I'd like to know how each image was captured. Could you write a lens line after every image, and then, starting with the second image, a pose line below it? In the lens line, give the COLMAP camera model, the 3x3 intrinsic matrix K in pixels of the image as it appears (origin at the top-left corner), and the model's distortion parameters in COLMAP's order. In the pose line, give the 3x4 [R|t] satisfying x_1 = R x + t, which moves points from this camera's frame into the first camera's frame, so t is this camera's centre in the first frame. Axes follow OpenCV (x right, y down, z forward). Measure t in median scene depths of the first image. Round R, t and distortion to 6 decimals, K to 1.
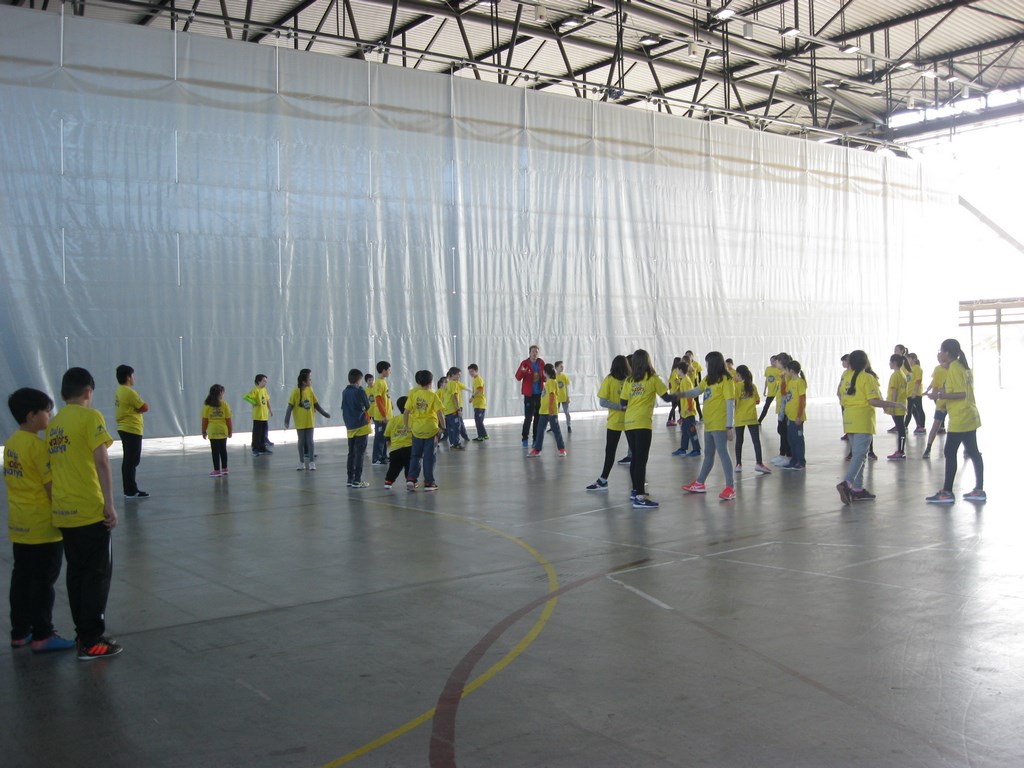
lens RADIAL K [[1016.6, 0, 512.0], [0, 1016.6, 384.0], [0, 0, 1]] dist [-0.117303, 0.000172]
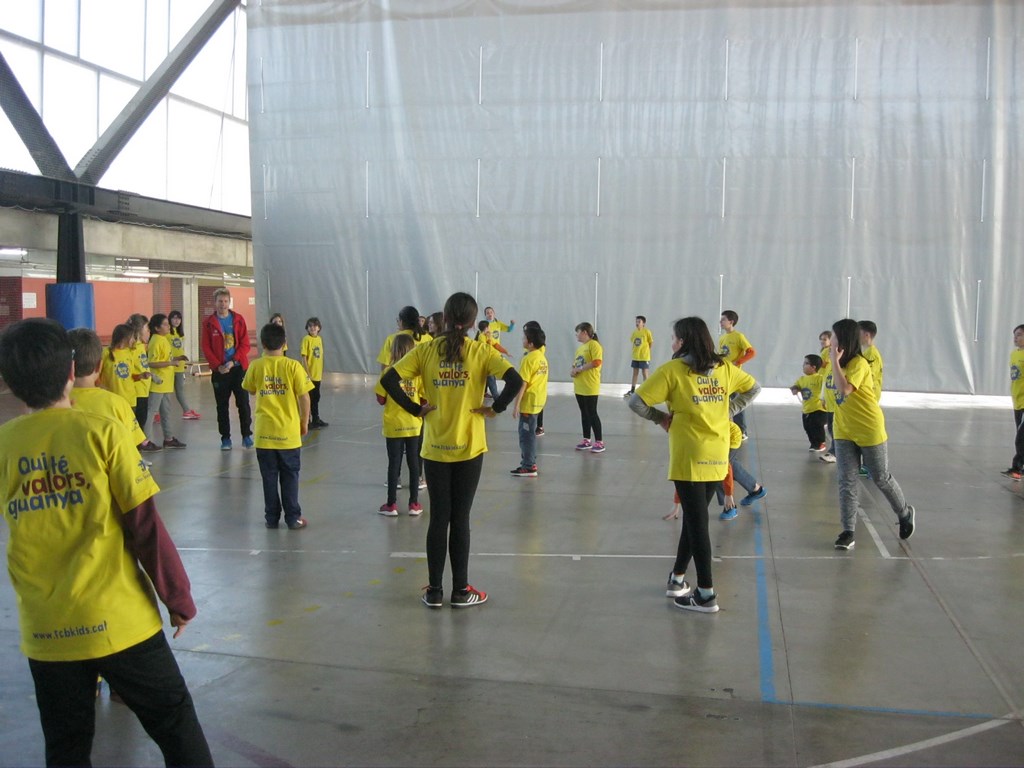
lens RADIAL K [[1055.5, 0, 544.1], [0, 1055.5, 385.2], [0, 0, 1]] dist [-0.134204, 0.036611]
pose [[0.673456, 0.091451, -0.733549, 0.308743], [-0.047332, 0.995616, 0.080669, -0.018685], [0.737711, -0.019607, 0.674832, 0.290883]]
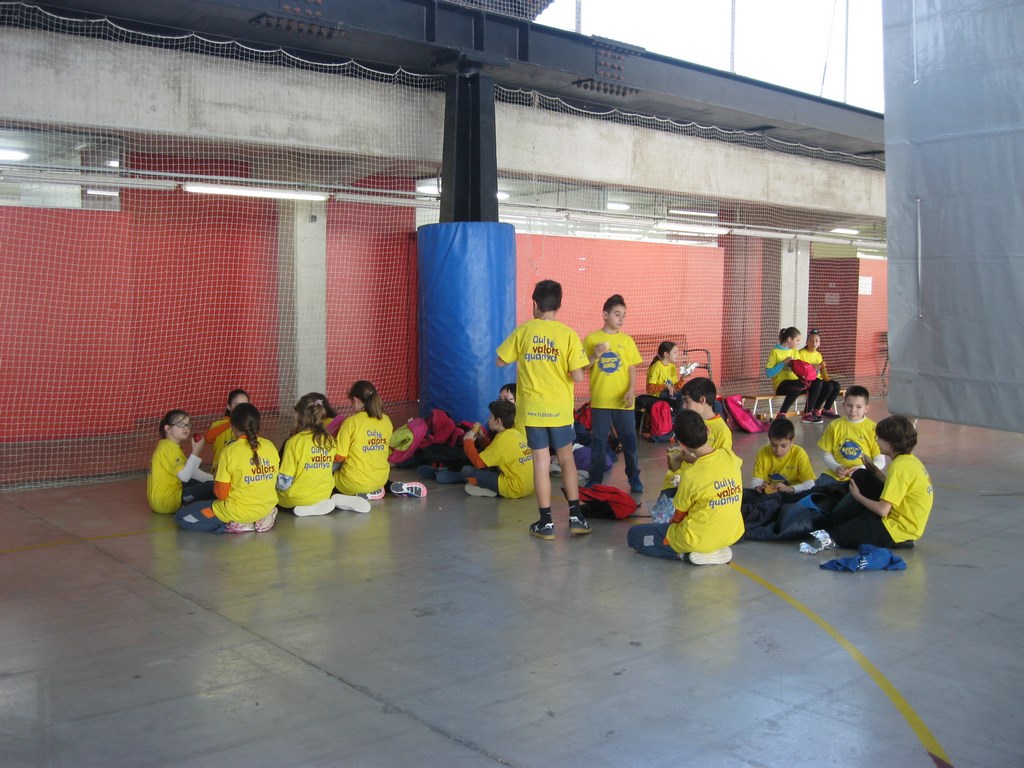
lens RADIAL K [[1016.6, 0, 512.0], [0, 1016.6, 384.0], [0, 0, 1]] dist [-0.117303, 0.000172]
pose [[0.069026, 0.111242, -0.991393, -0.154375], [-0.028688, 0.993574, 0.109489, 0.000531], [0.997202, 0.020883, 0.071774, 0.547873]]
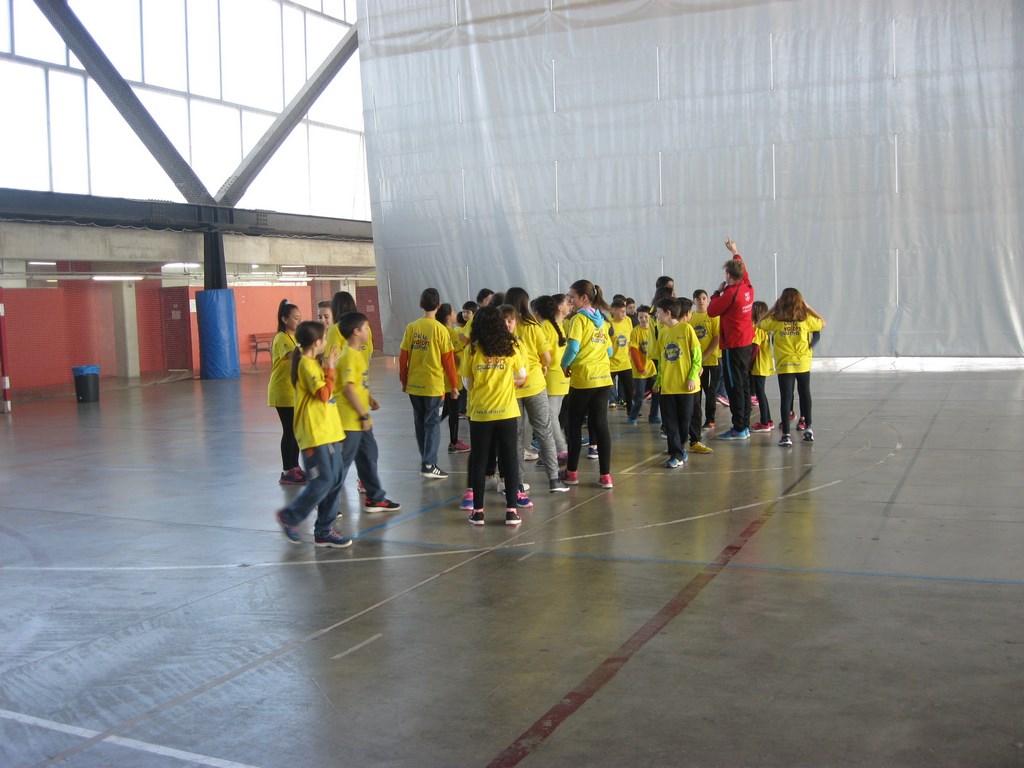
lens RADIAL K [[1055.5, 0, 544.1], [0, 1055.5, 385.2], [0, 0, 1]] dist [-0.134204, 0.036611]
pose [[0.484319, 0.082595, -0.870984, 0.472408], [0.002821, 0.995381, 0.095960, -0.019598], [0.874887, -0.048932, 0.481849, 0.354157]]
